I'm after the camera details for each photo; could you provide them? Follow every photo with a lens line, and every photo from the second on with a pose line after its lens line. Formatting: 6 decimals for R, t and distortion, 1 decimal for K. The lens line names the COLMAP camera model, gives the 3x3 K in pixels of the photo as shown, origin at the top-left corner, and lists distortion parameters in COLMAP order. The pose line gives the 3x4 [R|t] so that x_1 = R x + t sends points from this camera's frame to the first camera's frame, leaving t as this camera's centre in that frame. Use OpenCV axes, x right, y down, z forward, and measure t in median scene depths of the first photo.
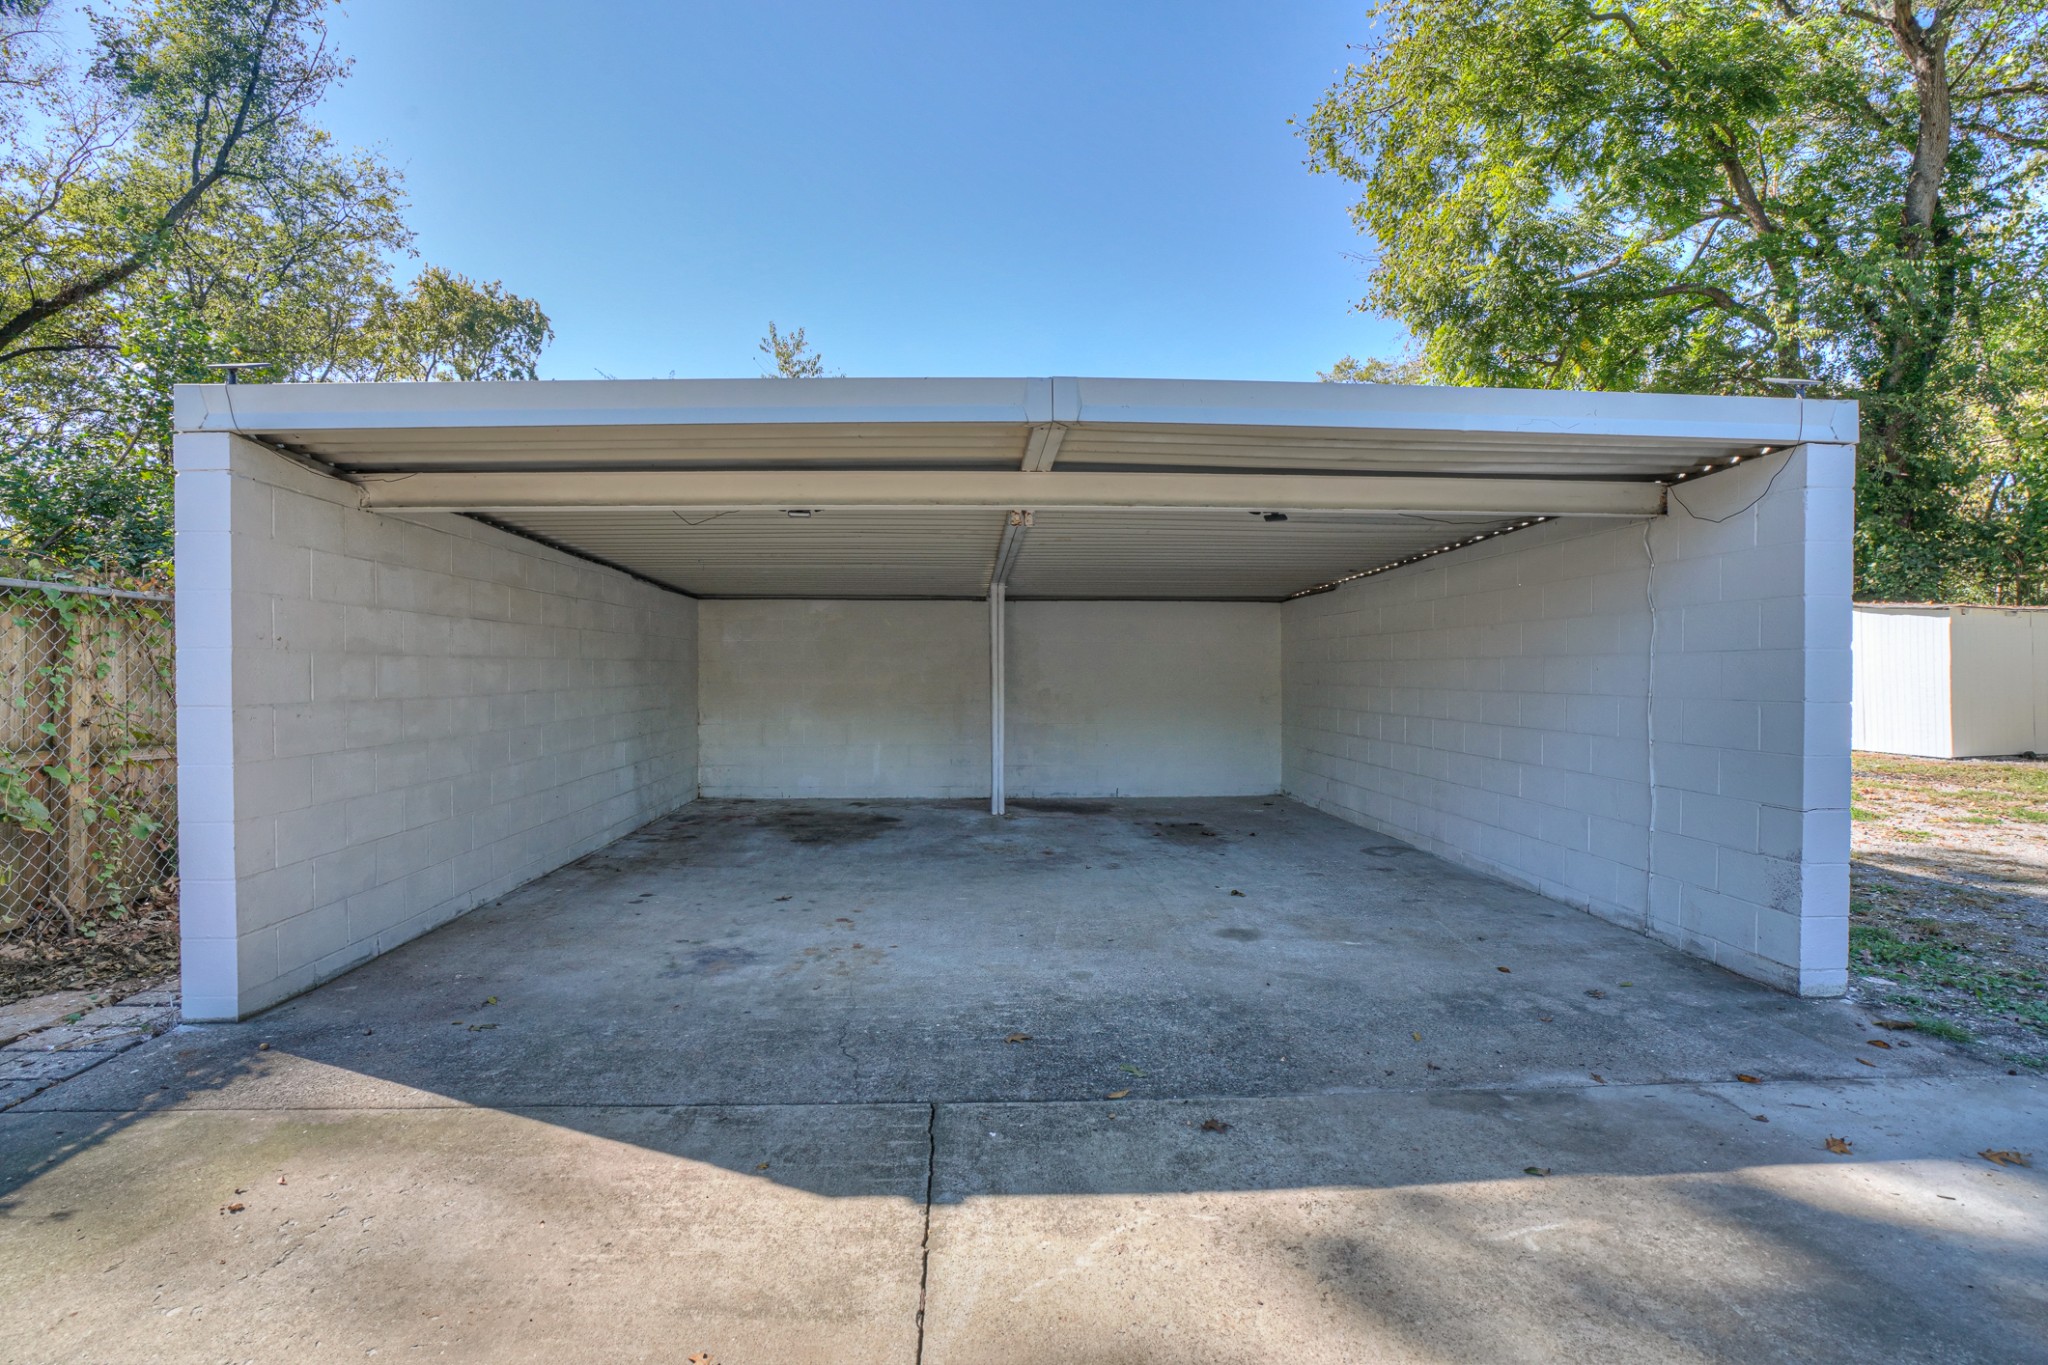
lens RADIAL K [[940.3, 0, 1028.6], [0, 940.3, 683.1], [0, 0, 1]] dist [0.000891, 0.000678]
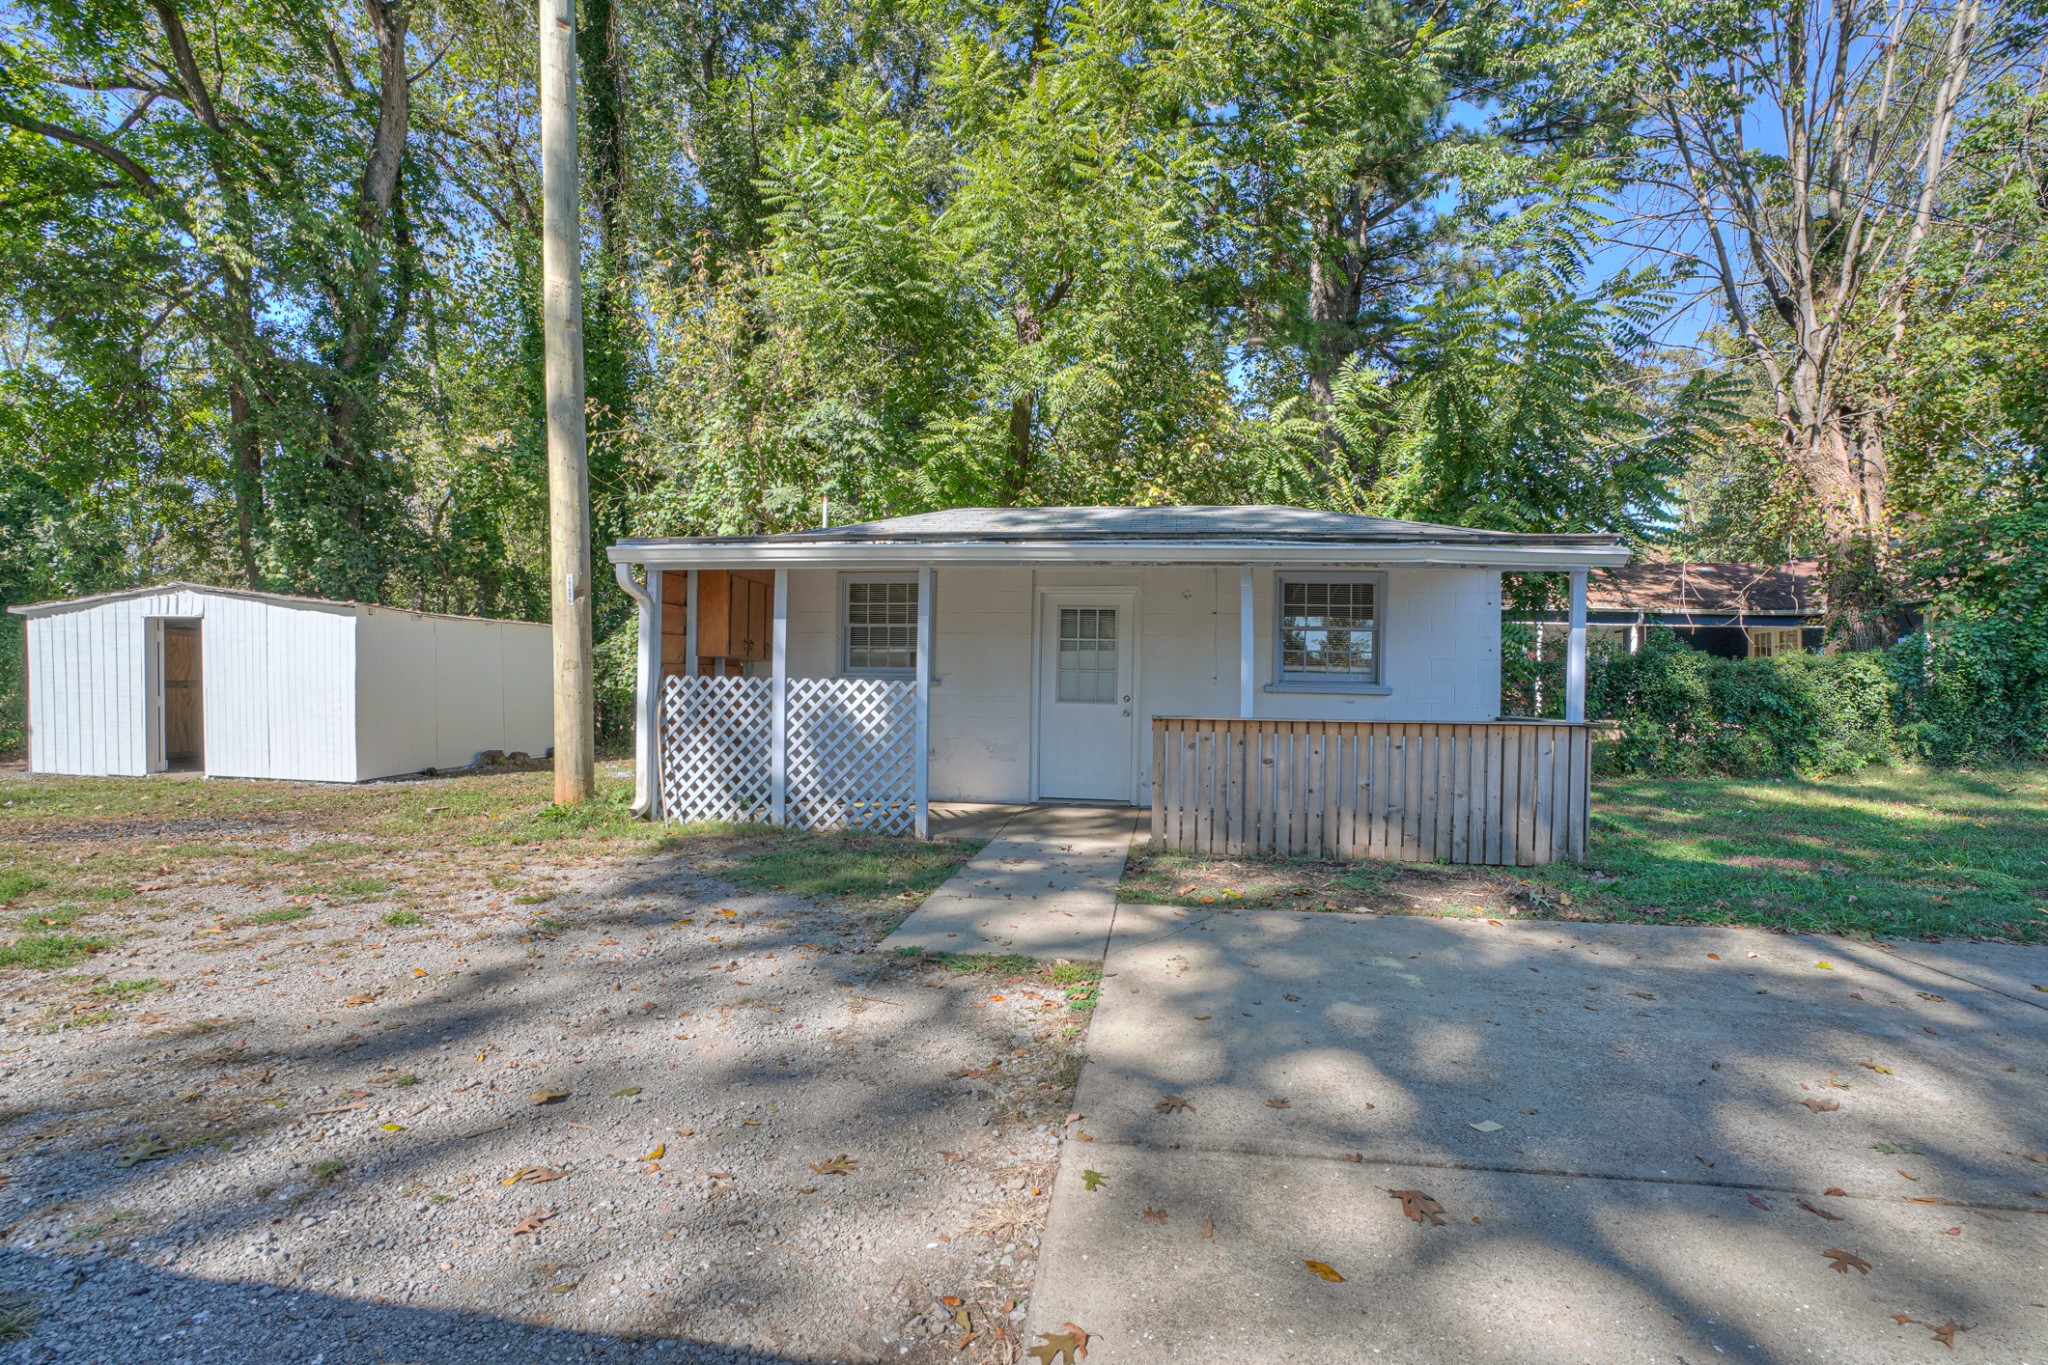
lens RADIAL K [[940.3, 0, 1028.6], [0, 940.3, 683.1], [0, 0, 1]] dist [0.000891, 0.000678]
pose [[0.227696, 0.028608, 0.973312, 0.178071], [-0.024514, 0.999420, -0.023641, -0.003019], [-0.973424, -0.018477, 0.228265, 0.130911]]
